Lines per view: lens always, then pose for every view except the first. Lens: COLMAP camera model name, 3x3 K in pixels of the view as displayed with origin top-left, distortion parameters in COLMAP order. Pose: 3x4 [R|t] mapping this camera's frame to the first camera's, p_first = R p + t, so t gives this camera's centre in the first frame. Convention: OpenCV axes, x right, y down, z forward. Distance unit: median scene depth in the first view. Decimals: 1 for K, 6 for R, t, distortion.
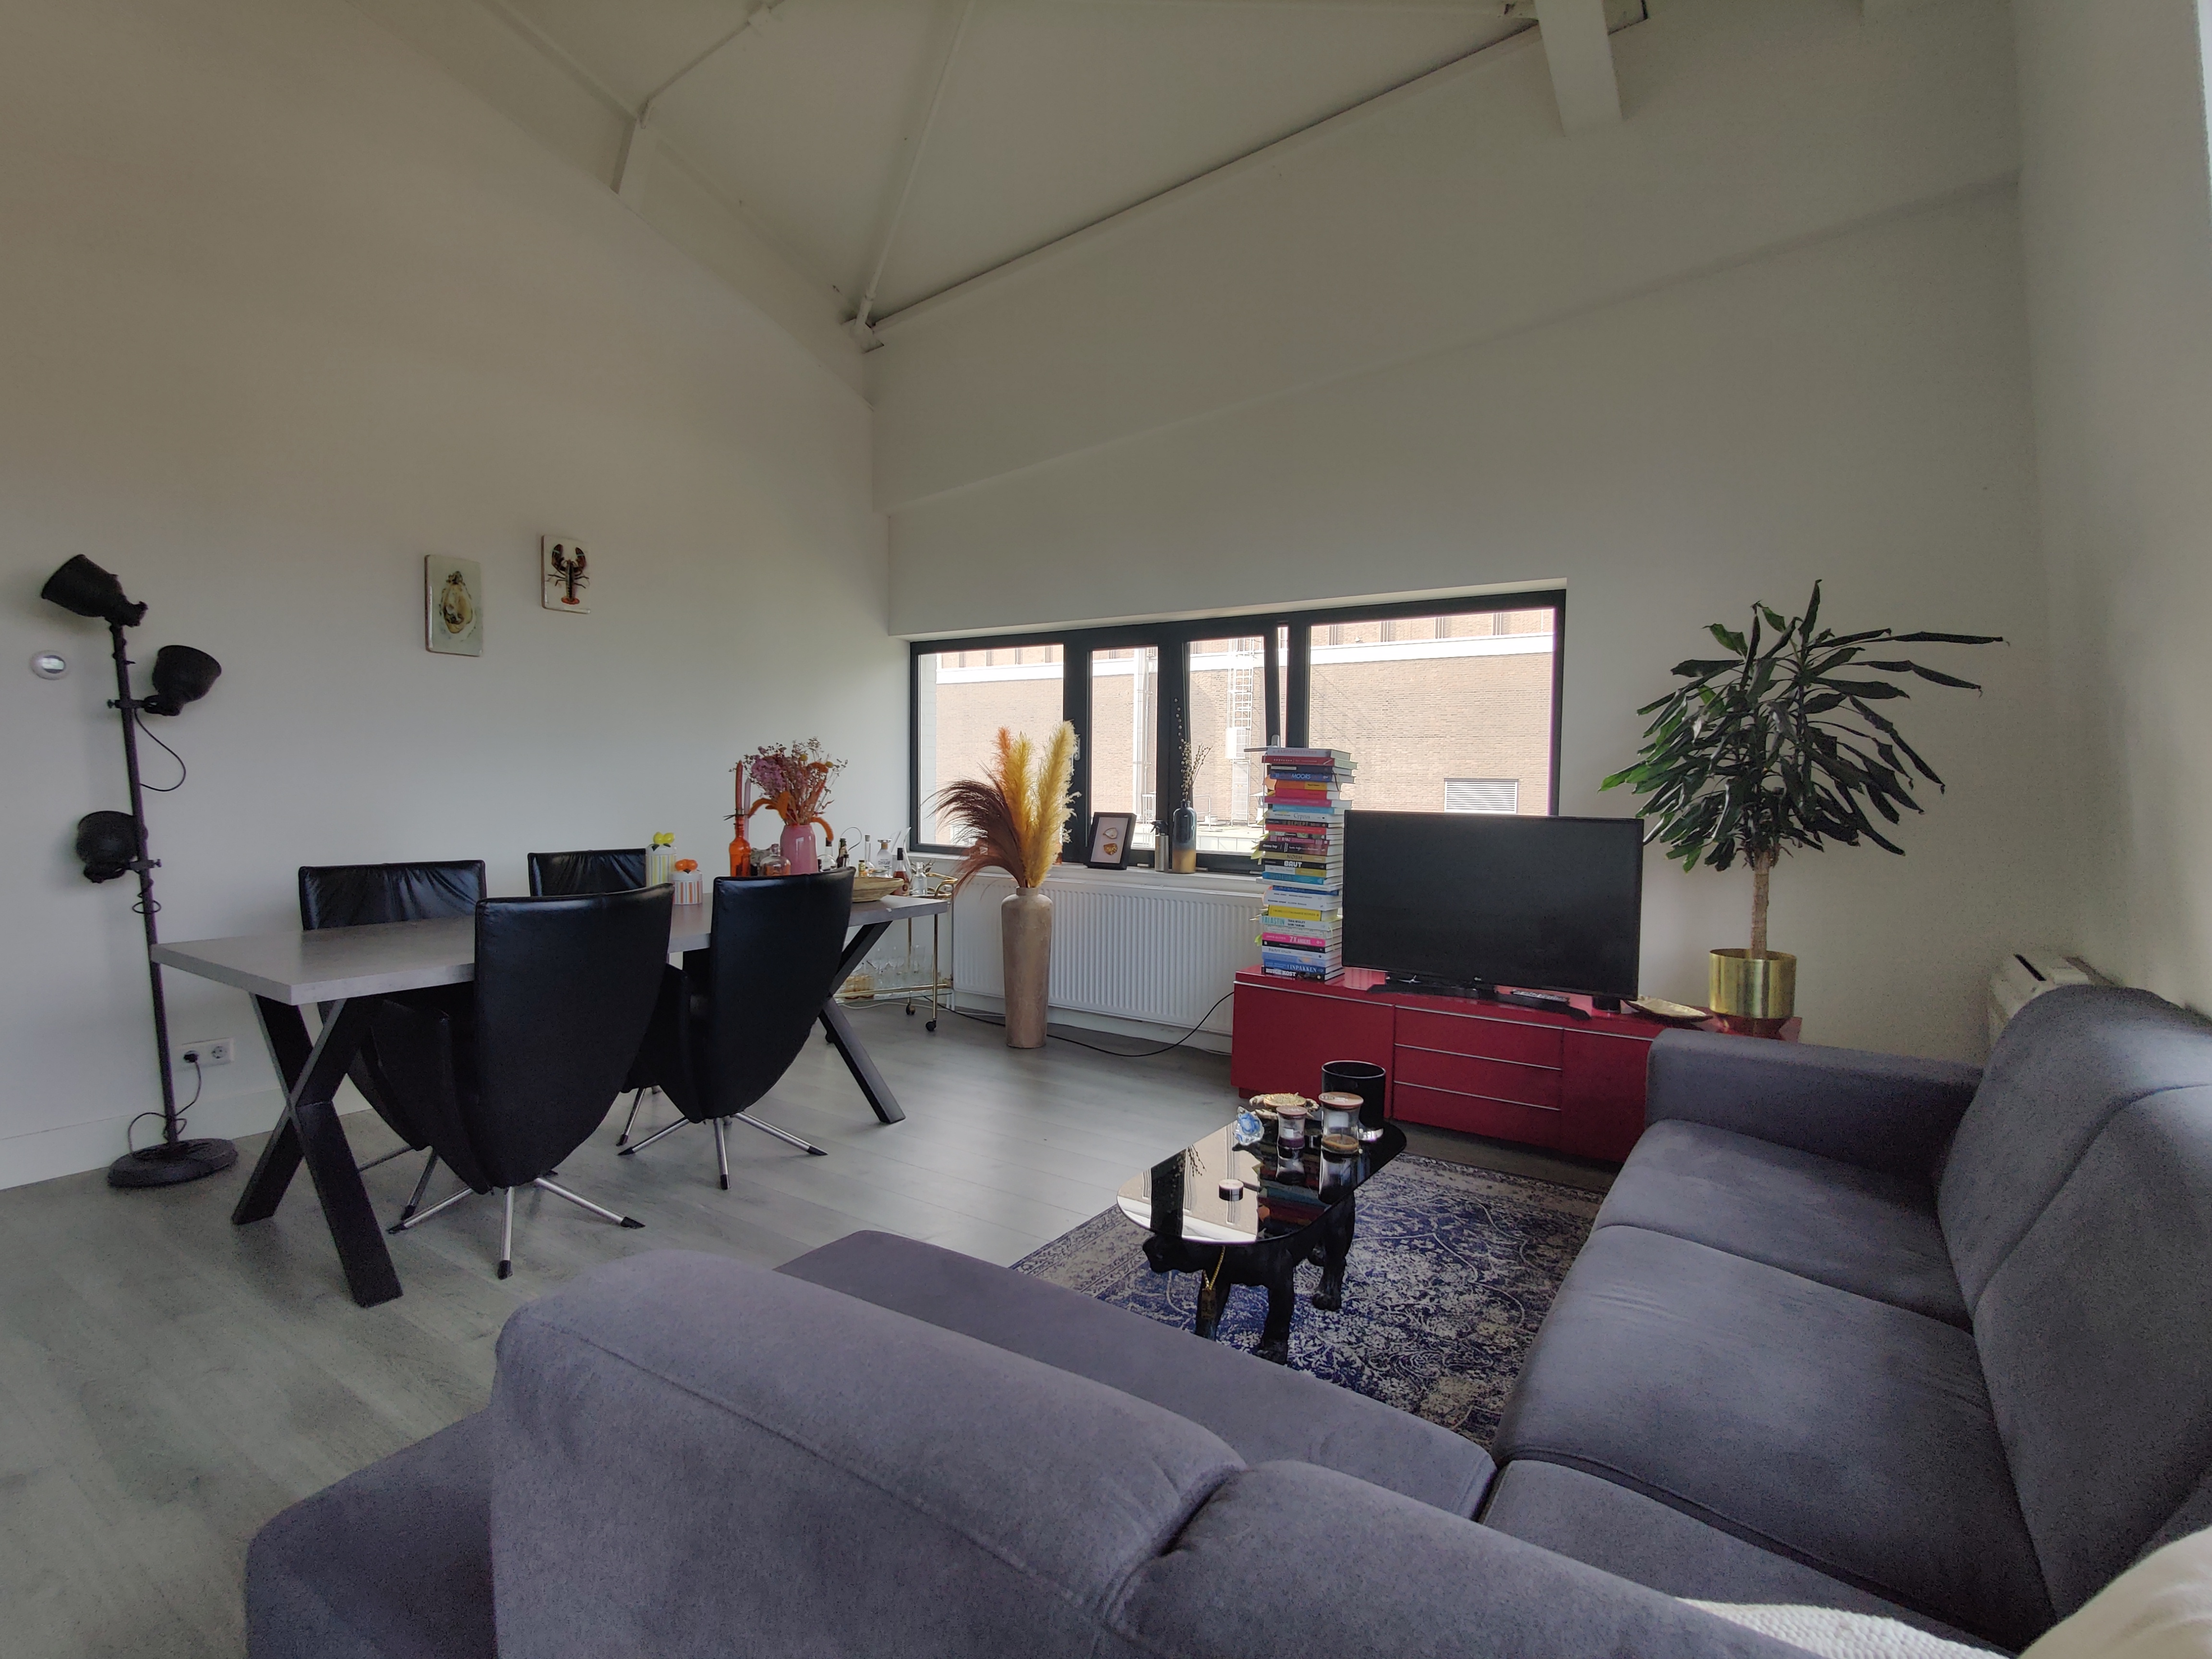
lens RADIAL K [[1083.8, 0, 1107.5], [0, 1083.8, 829.6], [0, 0, 1]] dist [-0.009542, 0.000958]
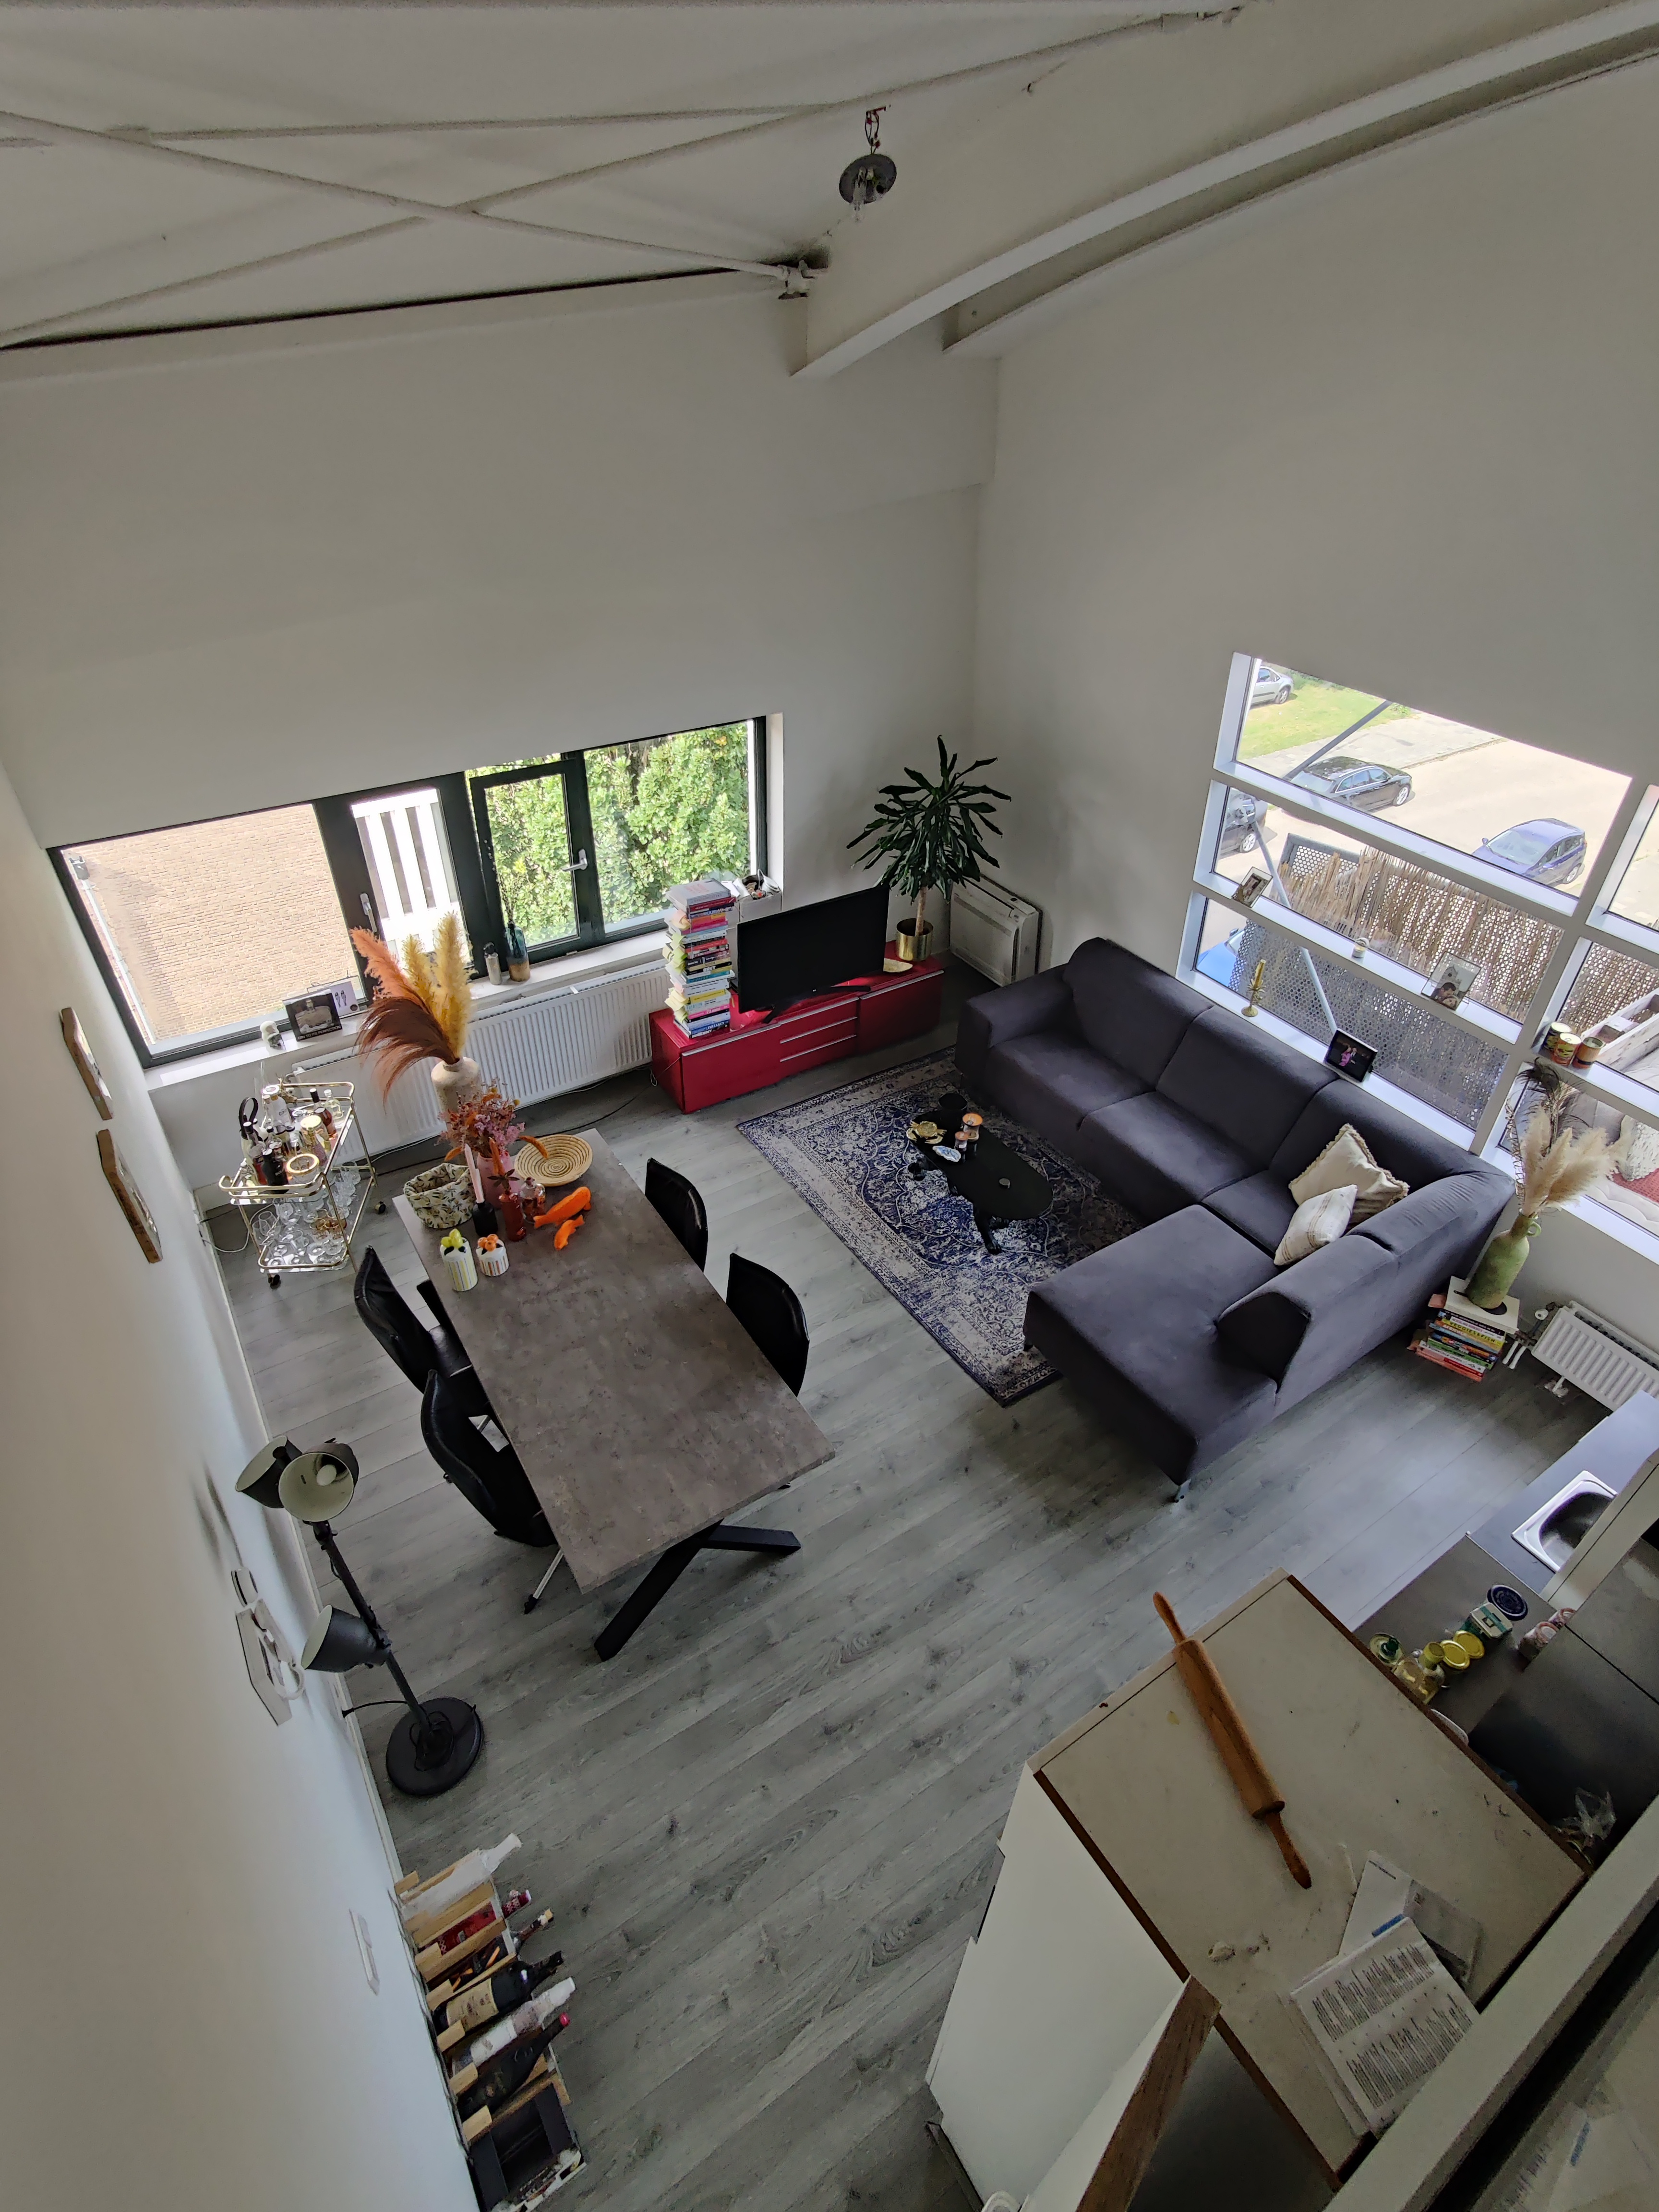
lens RADIAL K [[1083.8, 0, 833.5], [0, 1083.8, 1105.4], [0, 0, 1]] dist [-0.009542, 0.000958]
pose [[0.400891, -0.551700, 0.731377, -0.928435], [0.045284, 0.809295, 0.585654, -0.664890], [-0.915006, -0.201664, 0.349423, 0.310210]]
